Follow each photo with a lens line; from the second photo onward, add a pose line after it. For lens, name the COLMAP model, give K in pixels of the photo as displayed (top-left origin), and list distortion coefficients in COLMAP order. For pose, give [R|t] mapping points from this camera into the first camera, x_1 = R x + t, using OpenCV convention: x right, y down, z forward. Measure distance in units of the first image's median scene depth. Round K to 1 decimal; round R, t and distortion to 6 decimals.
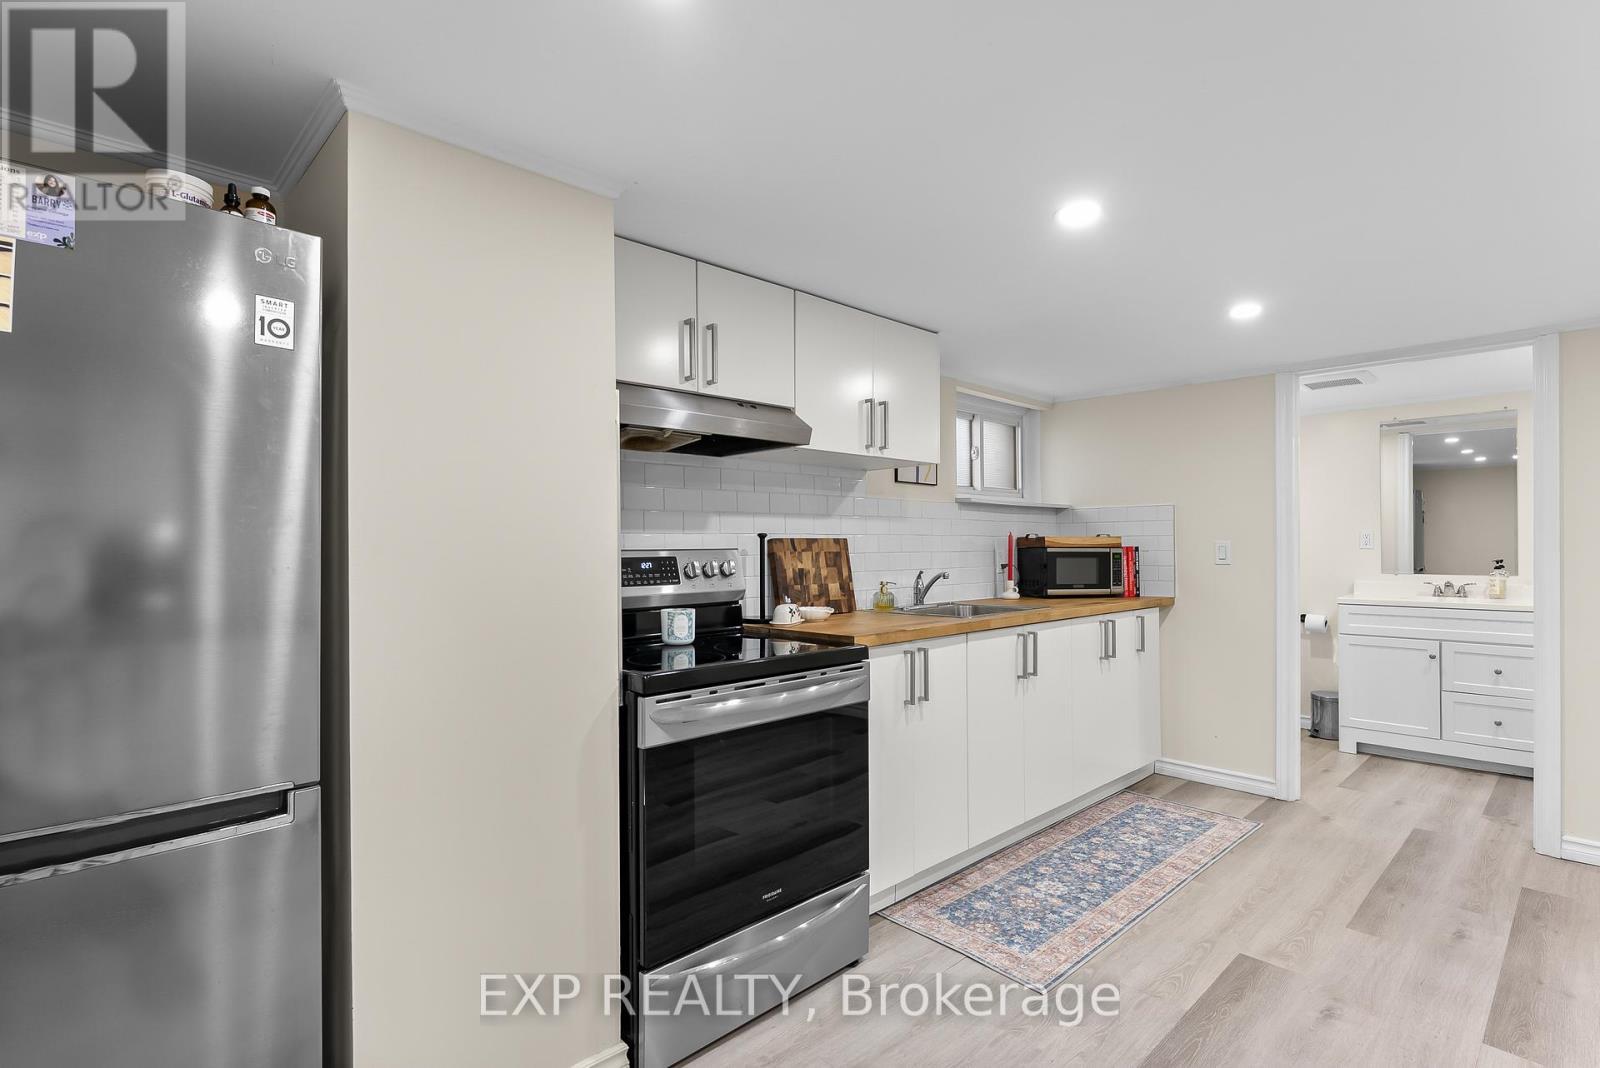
lens RADIAL K [[775.2, 0, 798.4], [0, 775.2, 539.7], [0, 0, 1]] dist [0.000037, 0.000064]
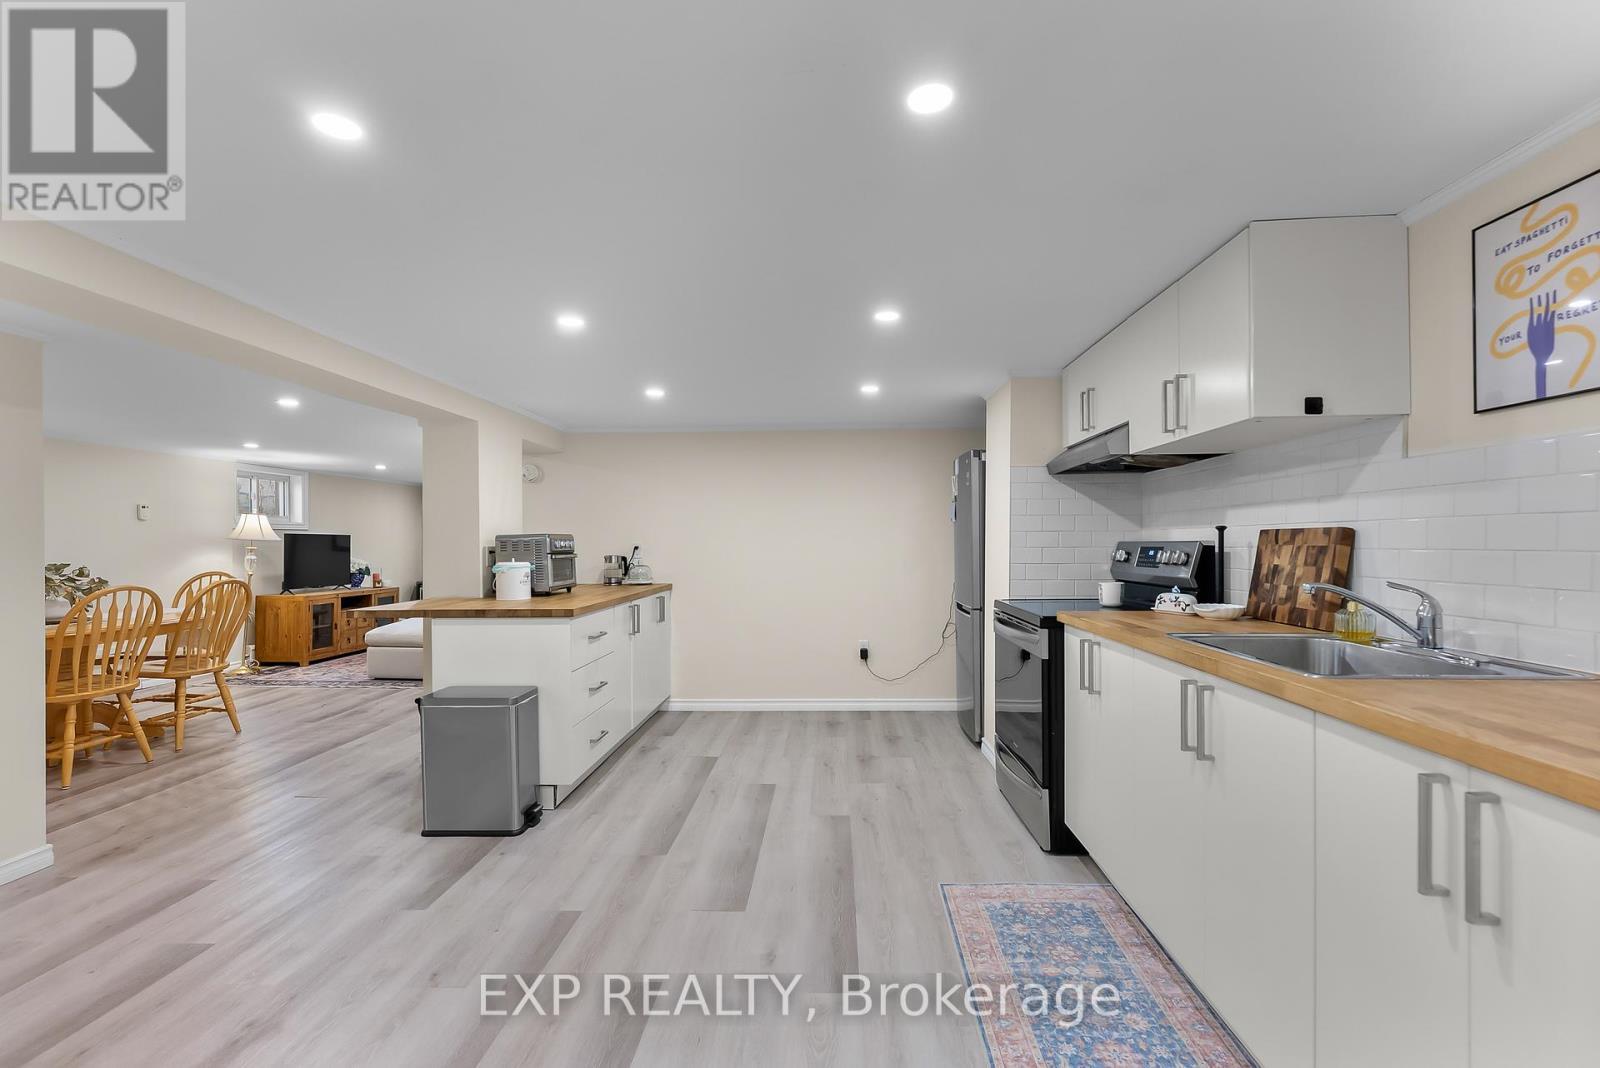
lens RADIAL K [[698.4, 0, 801.5], [0, 698.4, 541.7], [0, 0, 1]] dist [-0.000933, -0.000018]
pose [[-0.723423, 0.008283, -0.690355, 0.900466], [0.014788, 0.999885, -0.003499, 0.006940], [0.690246, -0.012740, -0.723462, 1.185719]]
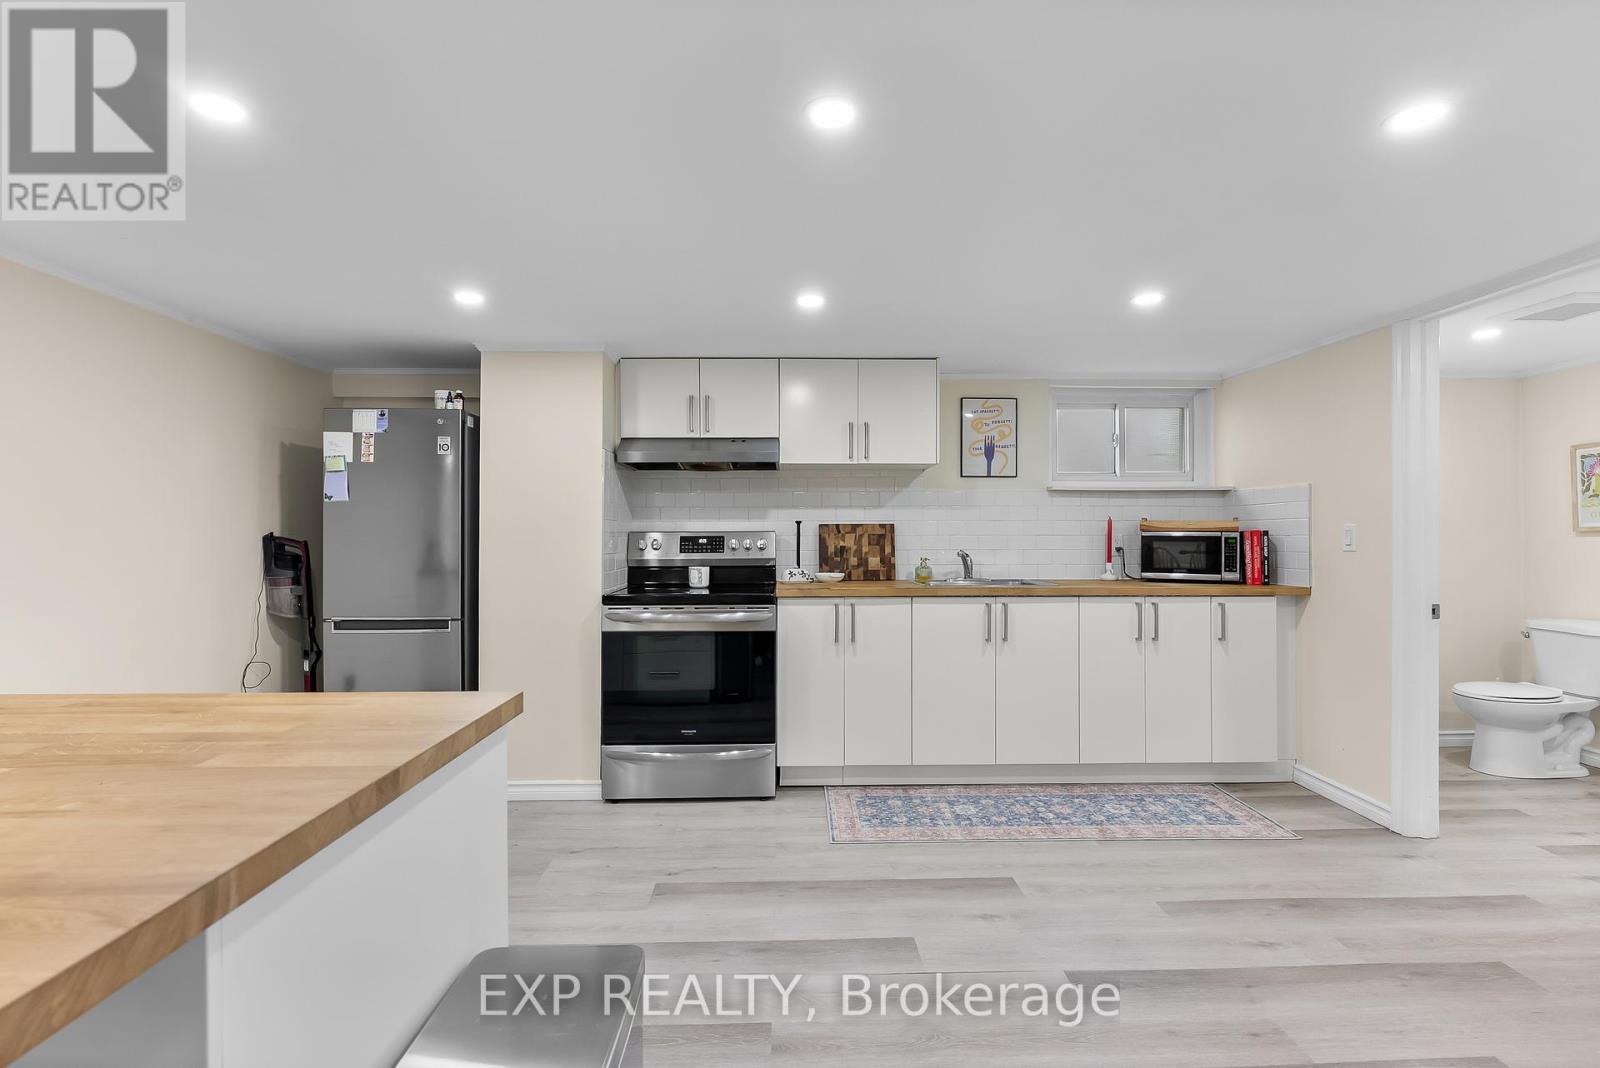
lens RADIAL K [[736.5, 0, 798.7], [0, 736.5, 528.5], [0, 0, 1]] dist [0.003013, 0.000128]
pose [[0.738017, -0.003162, -0.674774, 0.828332], [0.004217, 0.999991, -0.000073, 0.005971], [0.674769, -0.002792, 0.738024, -0.025442]]
